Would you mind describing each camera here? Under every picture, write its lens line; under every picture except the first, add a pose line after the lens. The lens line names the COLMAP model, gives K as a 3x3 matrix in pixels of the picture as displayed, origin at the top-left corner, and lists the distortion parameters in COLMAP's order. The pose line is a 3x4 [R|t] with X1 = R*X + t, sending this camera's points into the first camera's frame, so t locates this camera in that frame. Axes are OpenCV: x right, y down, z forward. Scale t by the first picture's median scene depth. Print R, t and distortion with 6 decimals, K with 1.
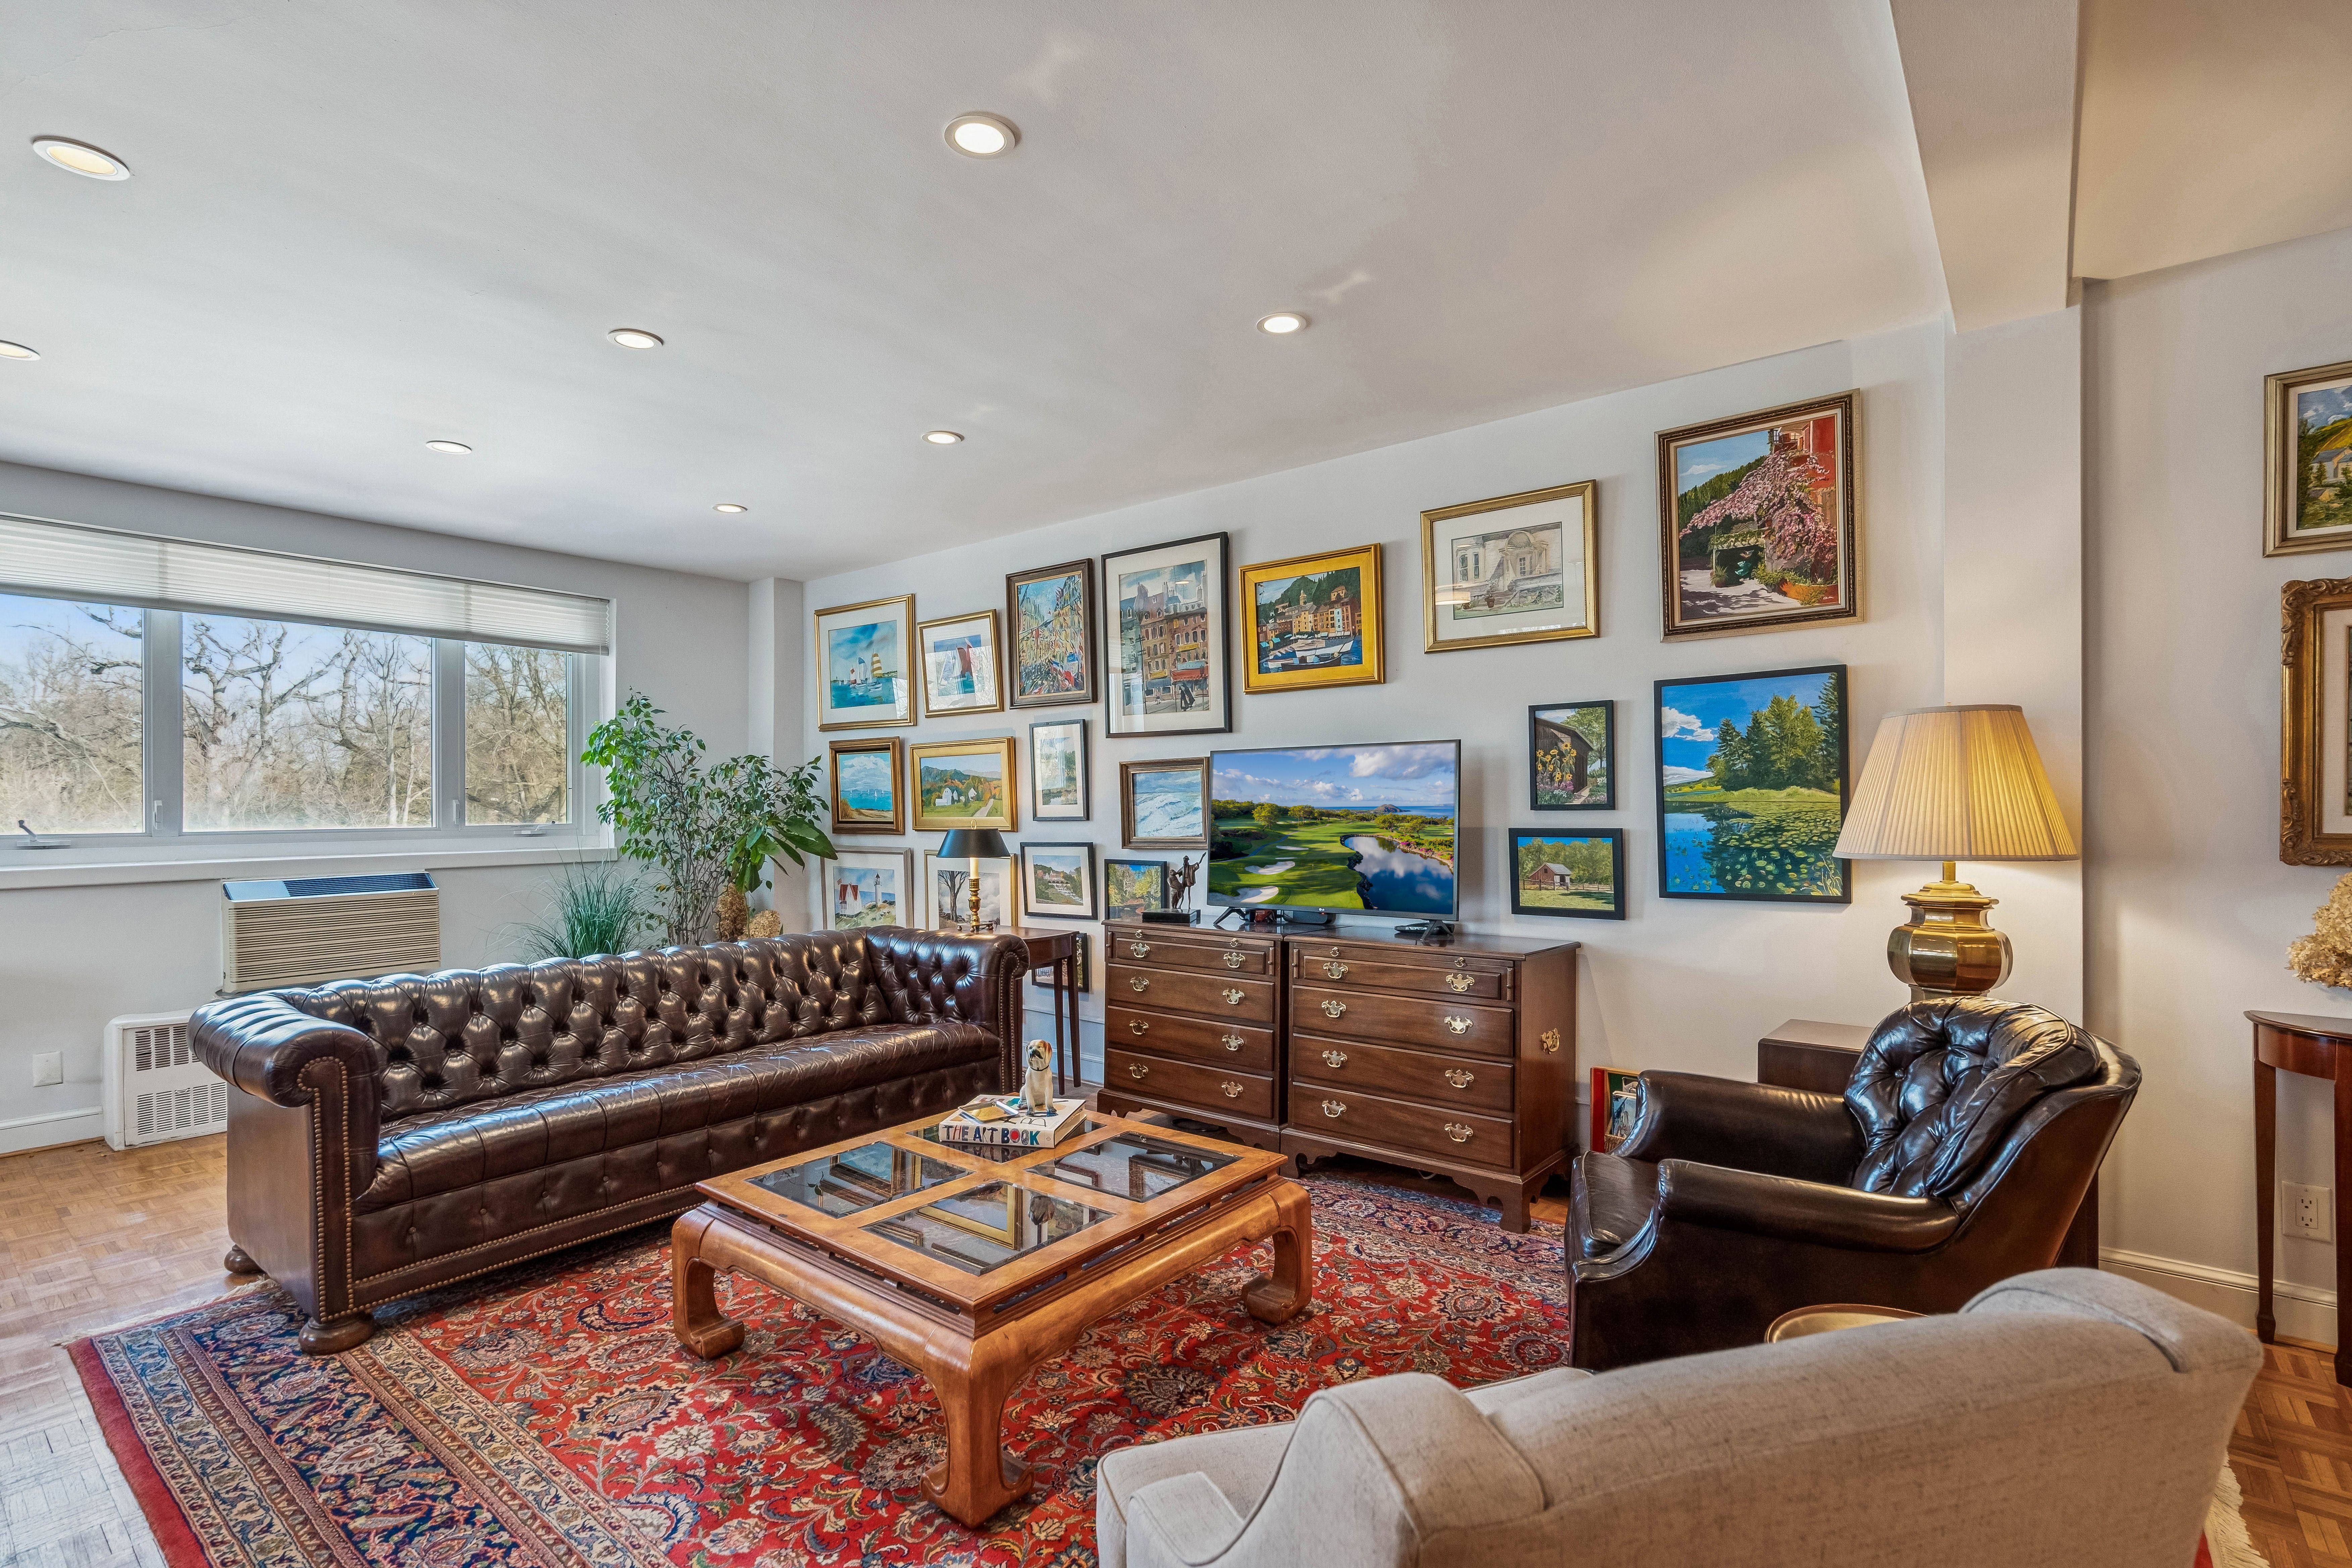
lens RADIAL K [[1073.2, 0, 1195.8], [0, 1073.2, 807.8], [0, 0, 1]] dist [-0.004549, 0.002365]
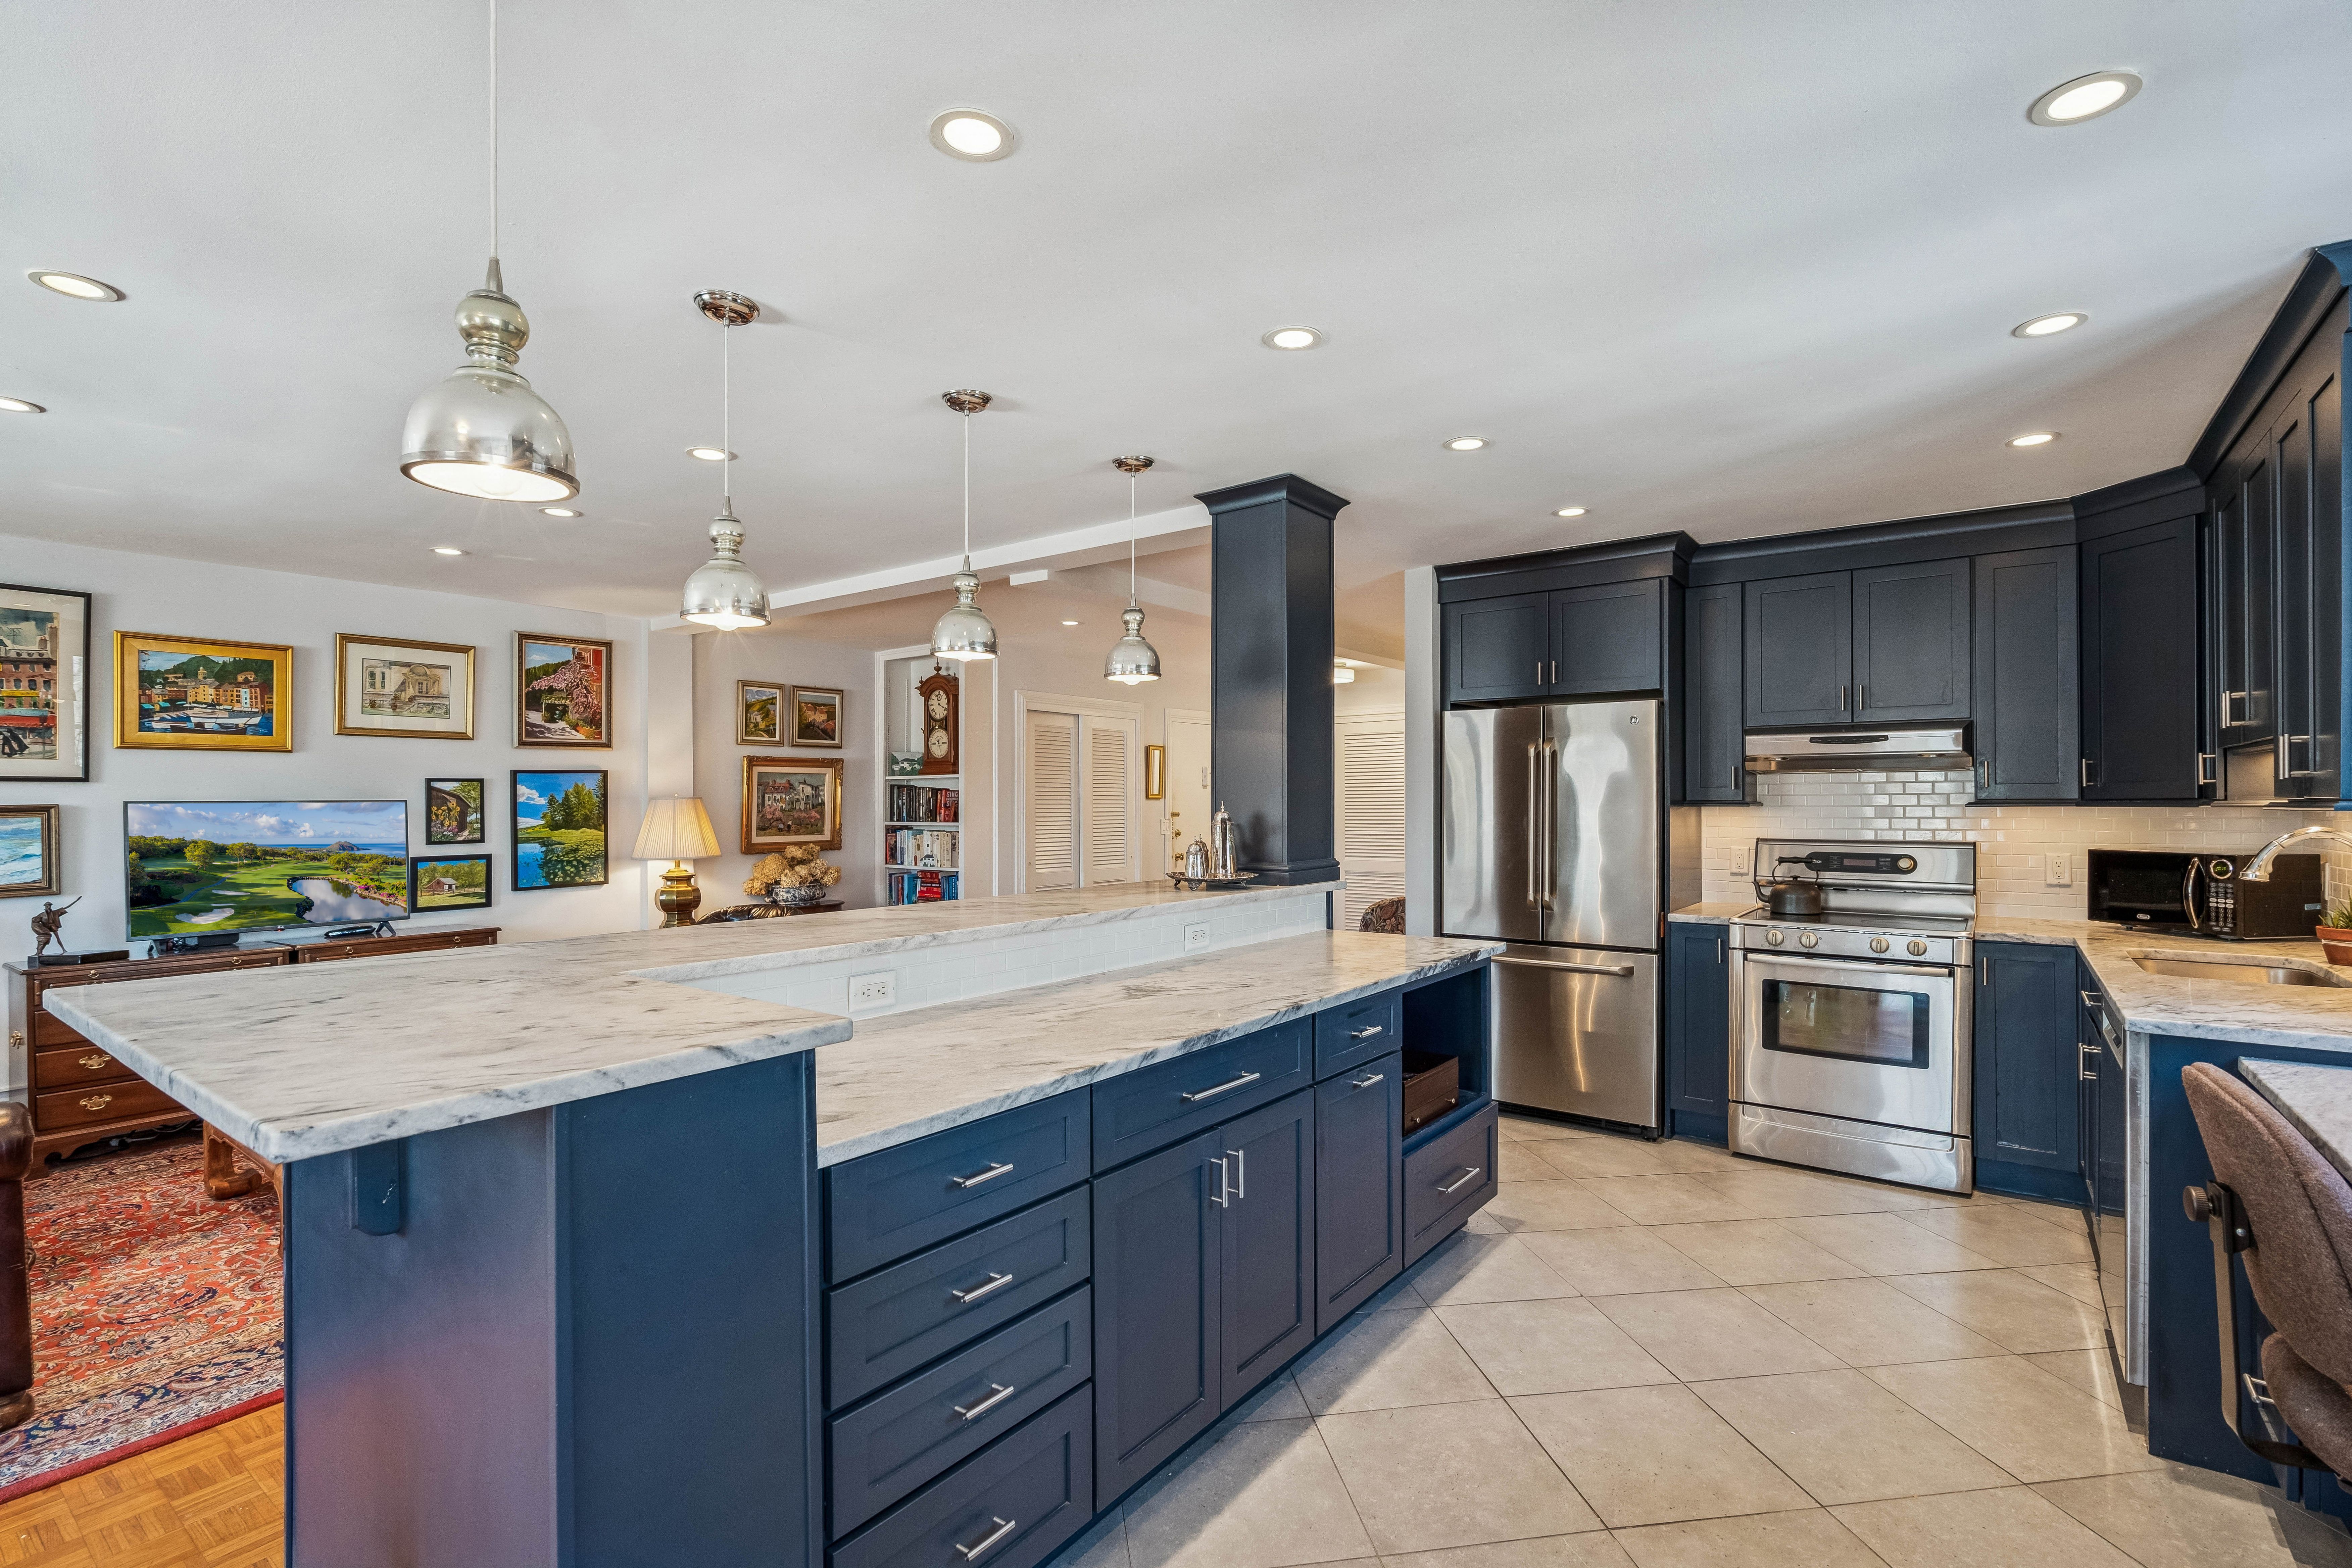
lens RADIAL K [[1073.2, 0, 1195.7], [0, 1073.2, 801.6], [0, 0, 1]] dist [-0.004549, 0.002365]
pose [[-0.040357, 0.002764, 0.999181, -1.303811], [0.008587, 0.999960, -0.002420, -0.047909], [-0.999148, 0.008482, -0.040380, -0.056671]]
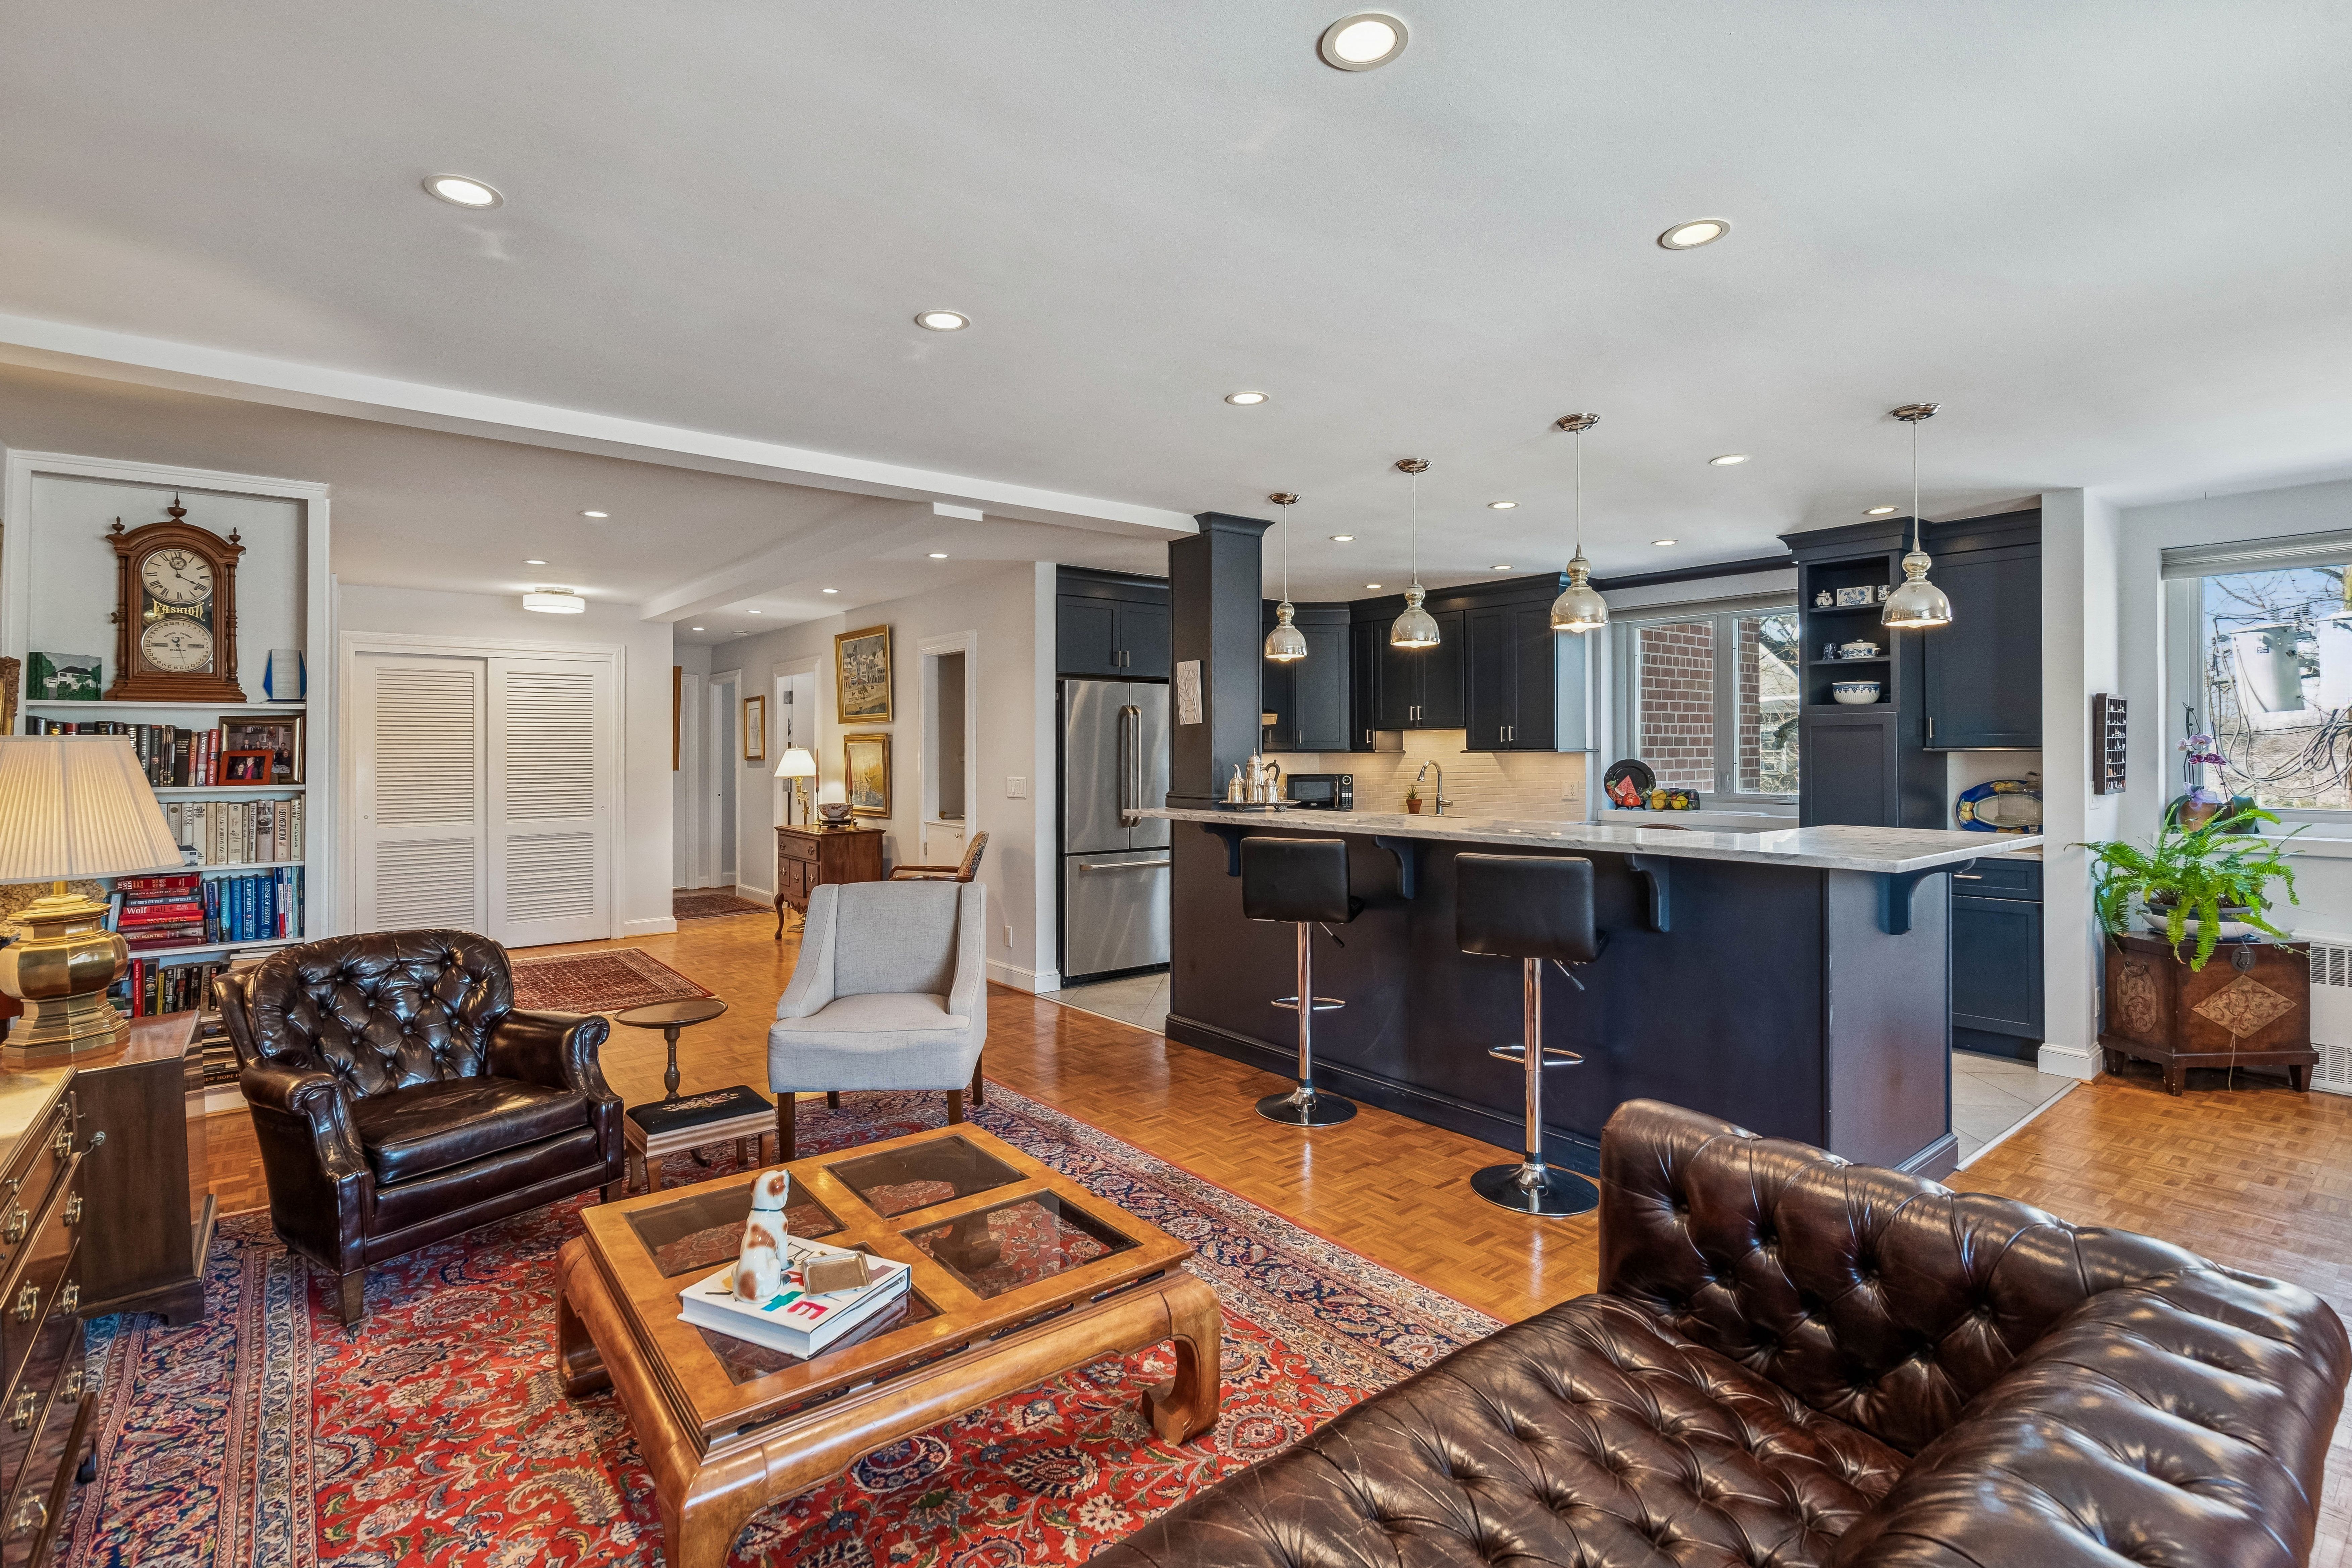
lens RADIAL K [[1073.2, 0, 1150.6], [0, 1073.2, 749.3], [0, 0, 1]] dist [-0.004549, 0.002365]
pose [[-0.970601, 0.005302, 0.240635, -0.465779], [0.006359, 0.999973, 0.003618, -0.055318], [-0.240610, 0.005042, -0.970609, 1.309561]]
